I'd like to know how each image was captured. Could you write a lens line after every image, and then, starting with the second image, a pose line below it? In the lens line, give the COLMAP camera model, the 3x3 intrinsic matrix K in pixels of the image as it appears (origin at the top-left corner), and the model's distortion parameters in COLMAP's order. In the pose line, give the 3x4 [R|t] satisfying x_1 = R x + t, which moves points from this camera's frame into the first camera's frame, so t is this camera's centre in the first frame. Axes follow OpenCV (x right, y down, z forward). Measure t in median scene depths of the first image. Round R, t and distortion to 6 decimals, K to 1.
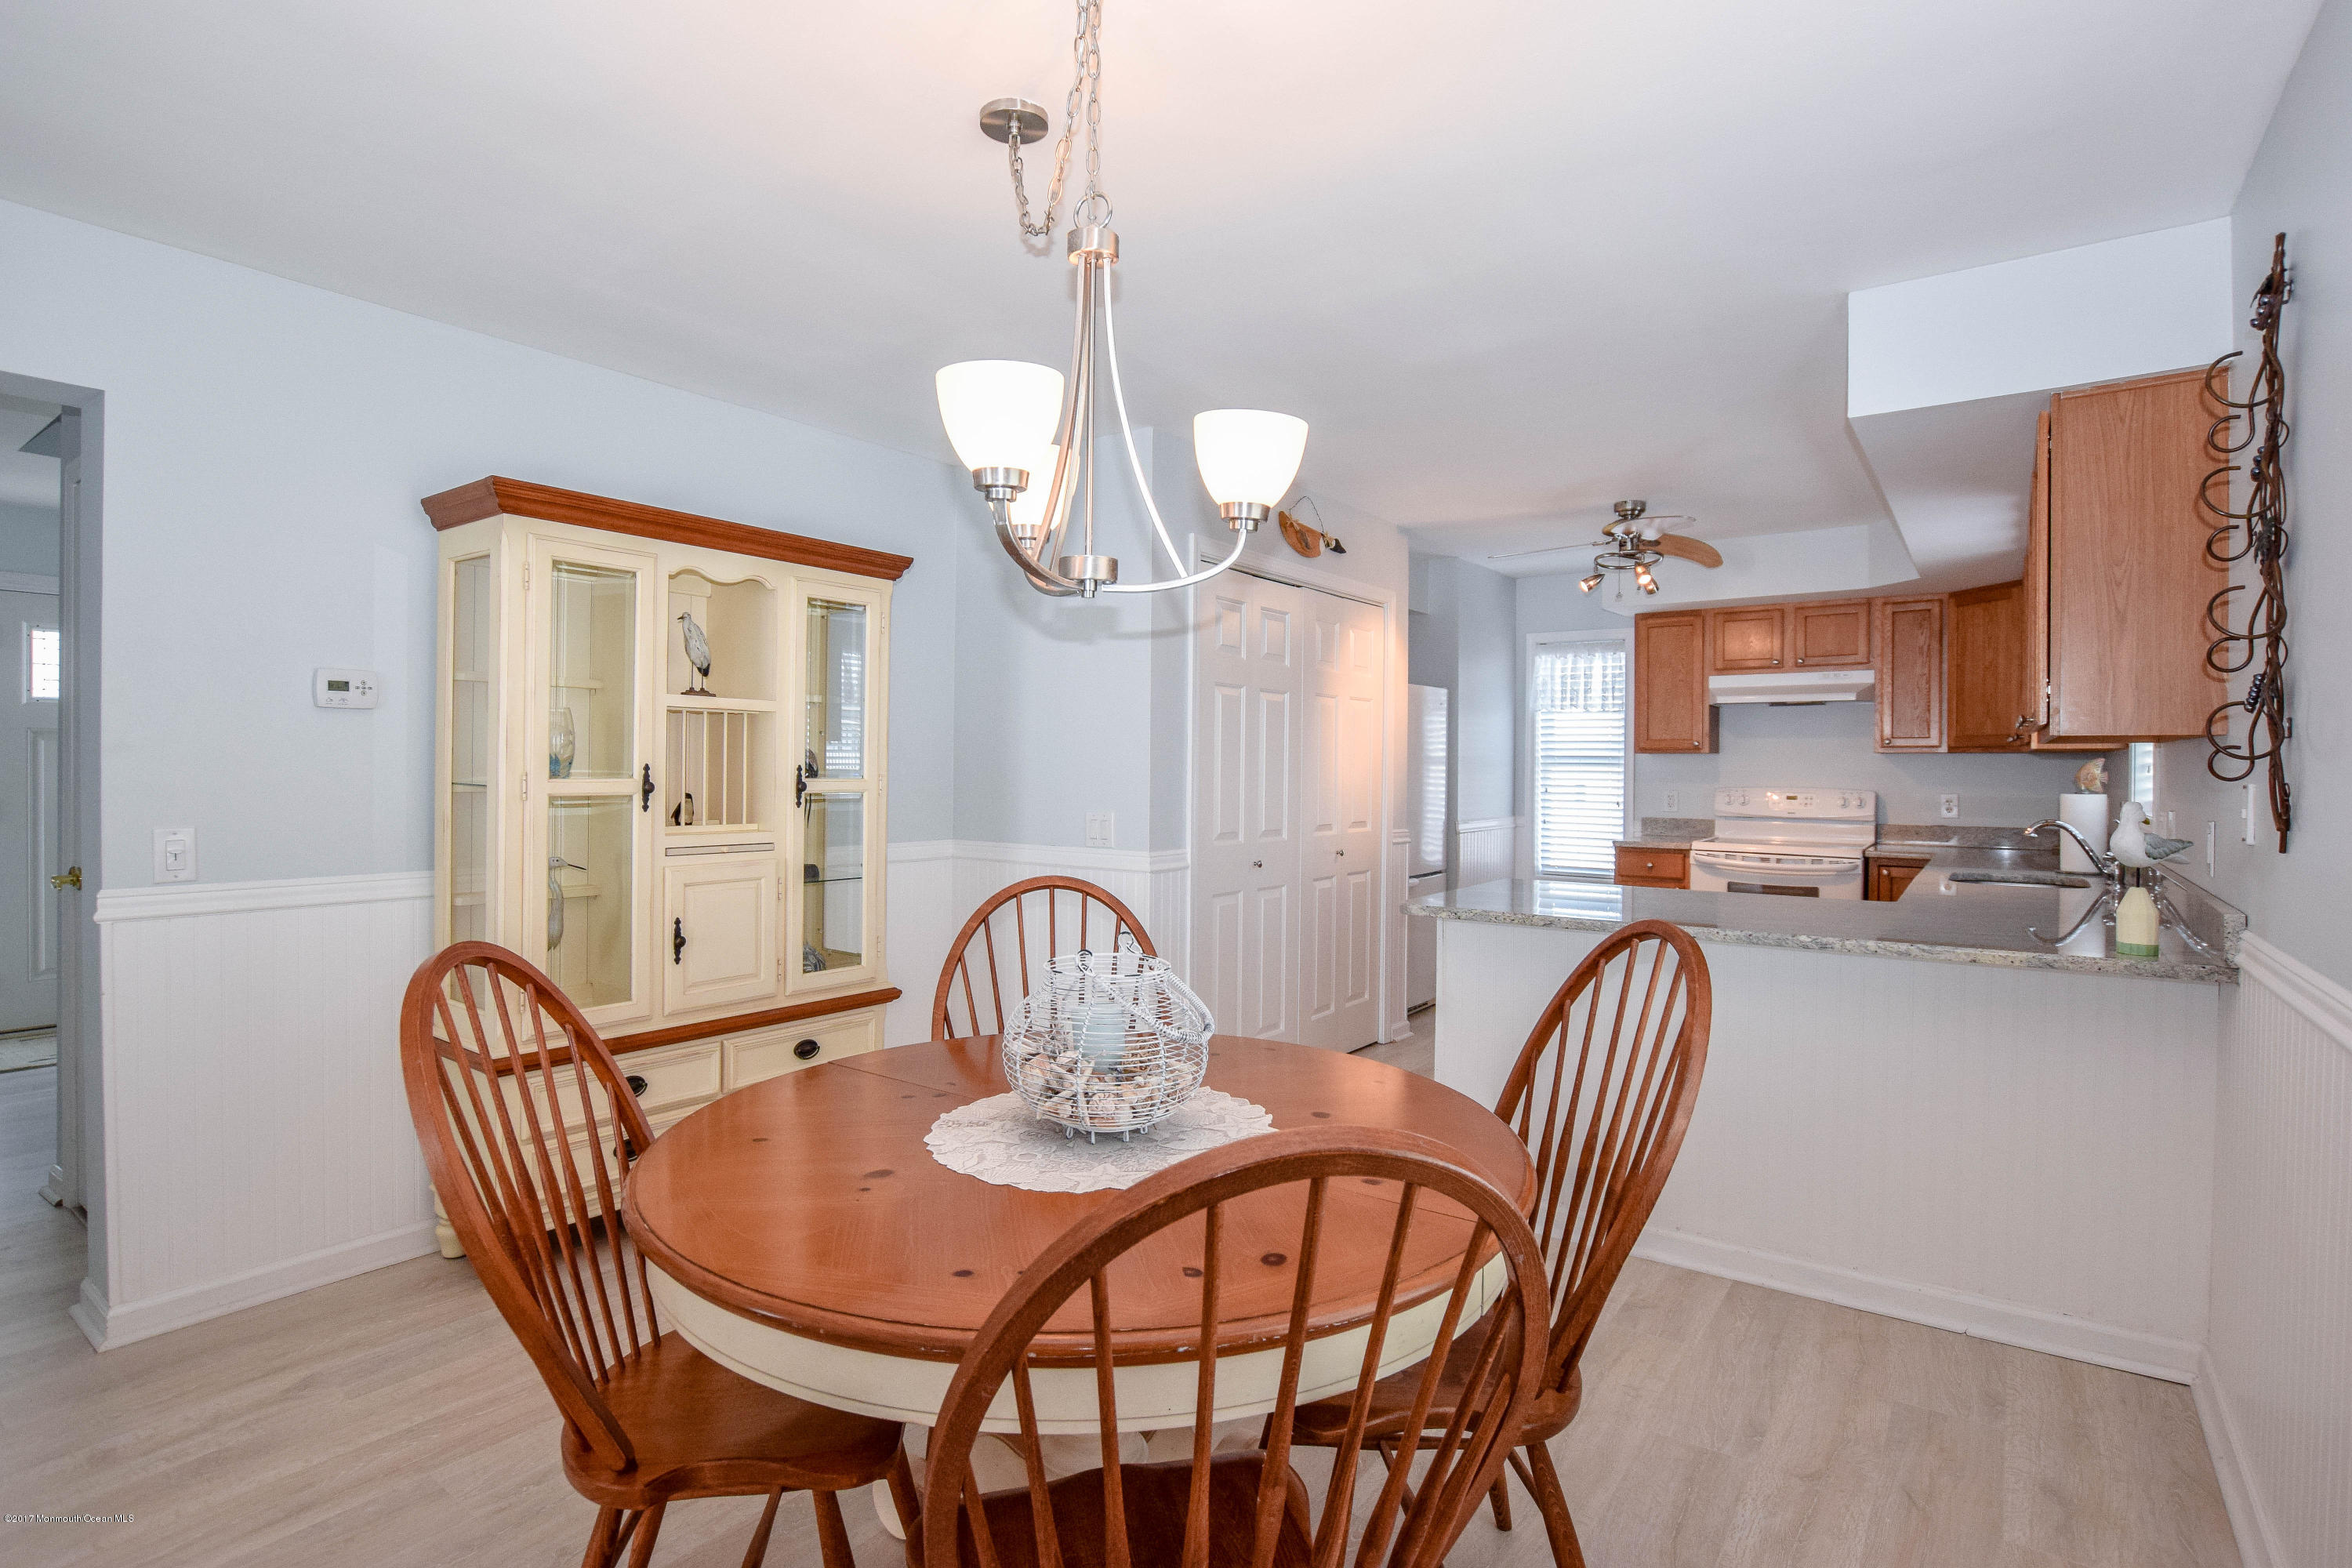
lens RADIAL K [[1162.9, 0, 1182.1], [0, 1162.9, 780.0], [0, 0, 1]] dist [-0.024179, 0.002337]
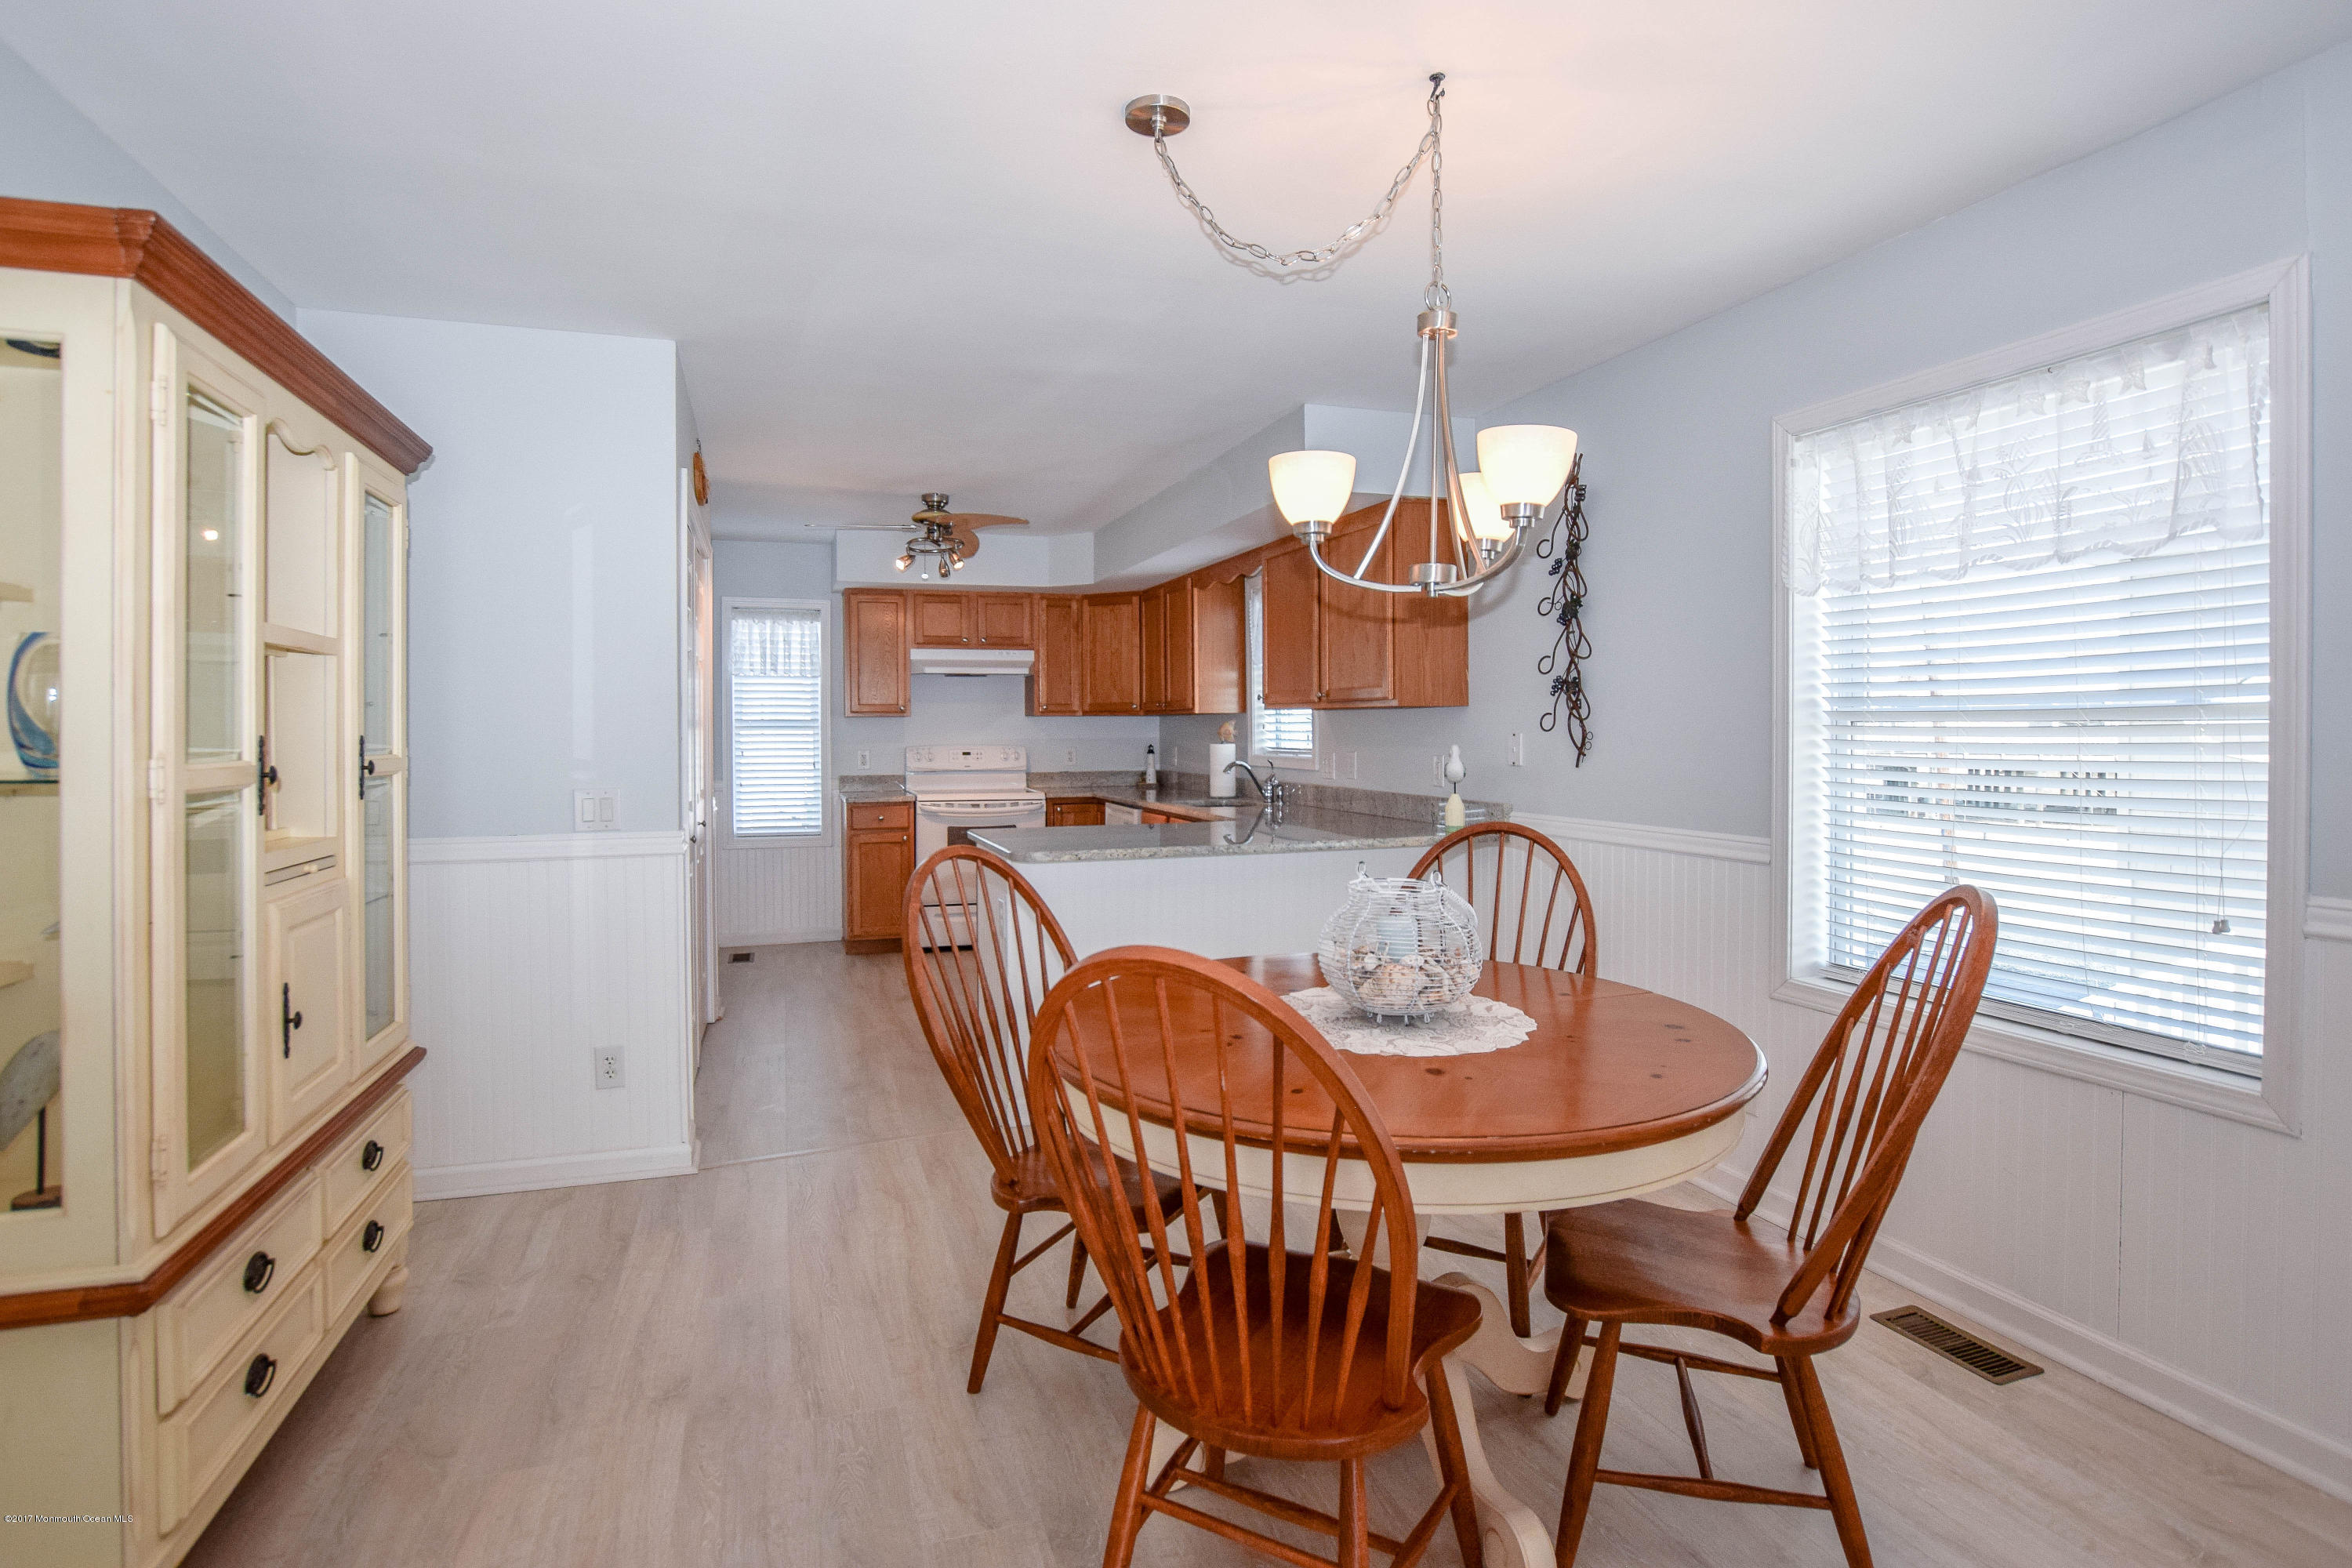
lens RADIAL K [[1162.9, 0, 1192.5], [0, 1162.9, 741.7], [0, 0, 1]] dist [-0.024179, 0.002337]
pose [[0.568506, -0.018753, 0.822465, -0.341728], [0.019357, 0.999768, 0.009416, -0.003858], [-0.822451, 0.010567, 0.568737, 0.126311]]
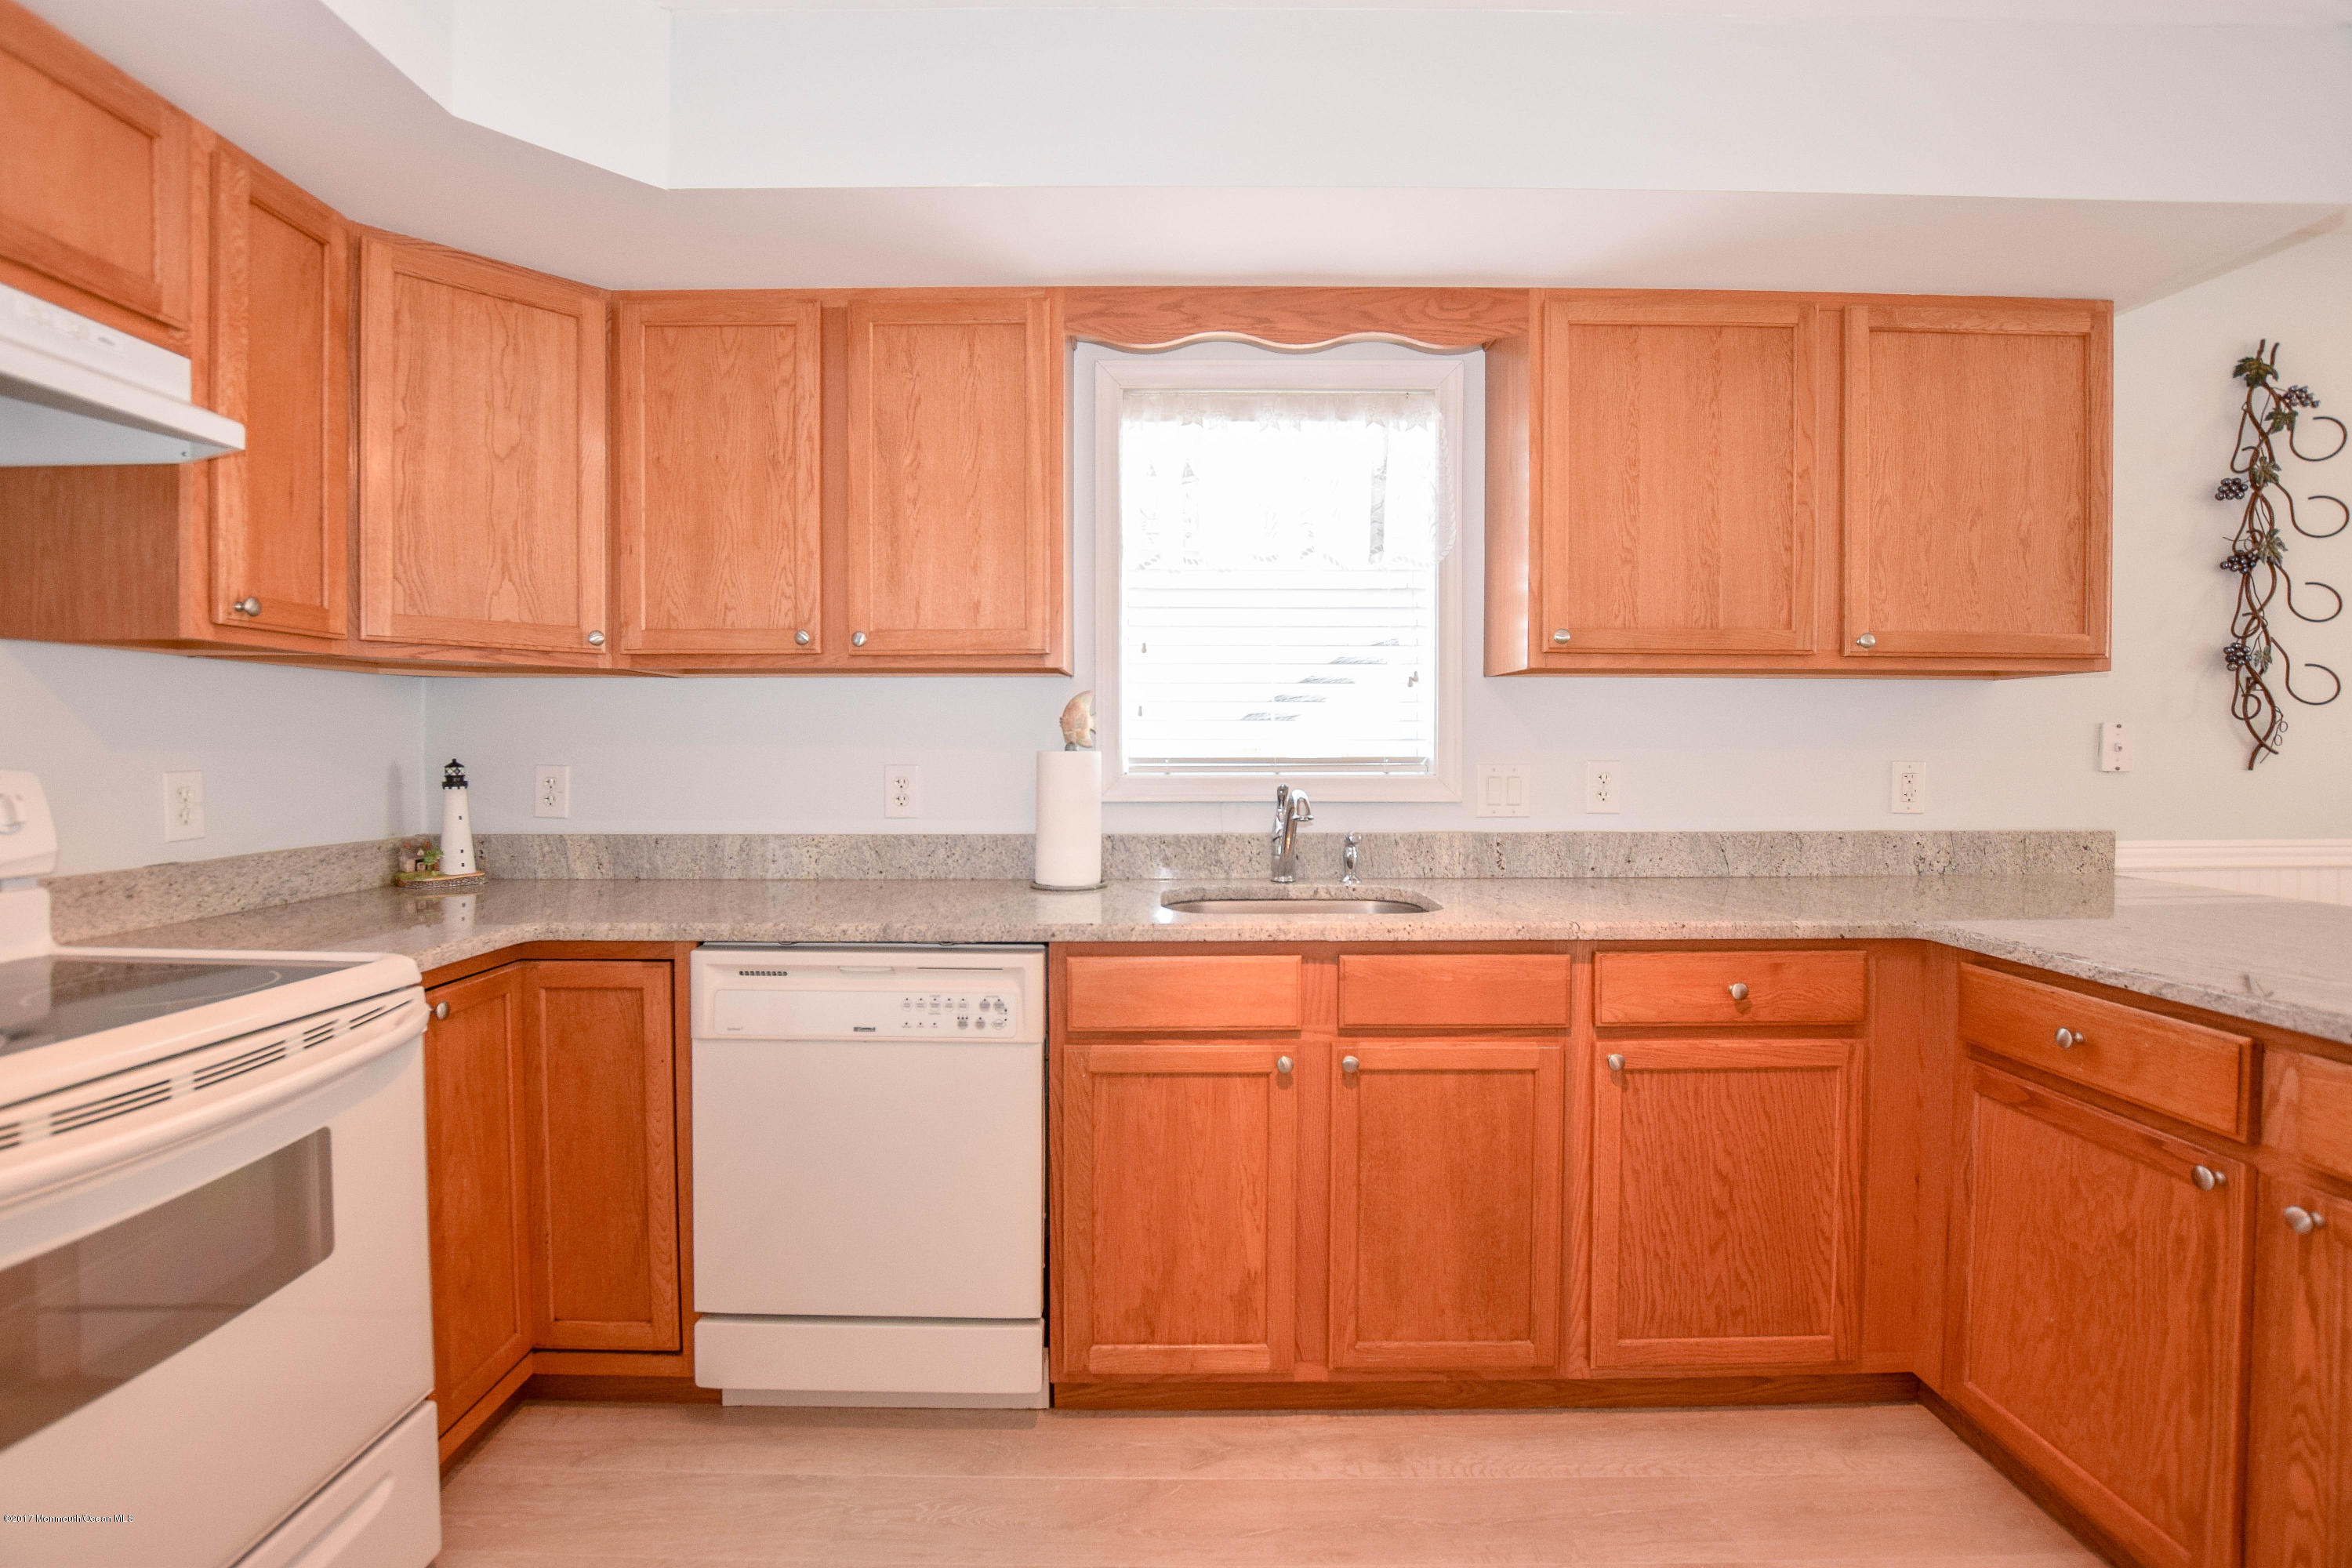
lens RADIAL K [[1049.0, 0, 1175.4], [0, 1049.0, 765.4], [0, 0, 1]] dist [-0.030153, 0.002732]
pose [[-0.582256, -0.017721, 0.812812, 0.229242], [0.007991, 0.999589, 0.027518, 0.003755], [-0.812966, 0.022517, -0.581875, 0.915367]]
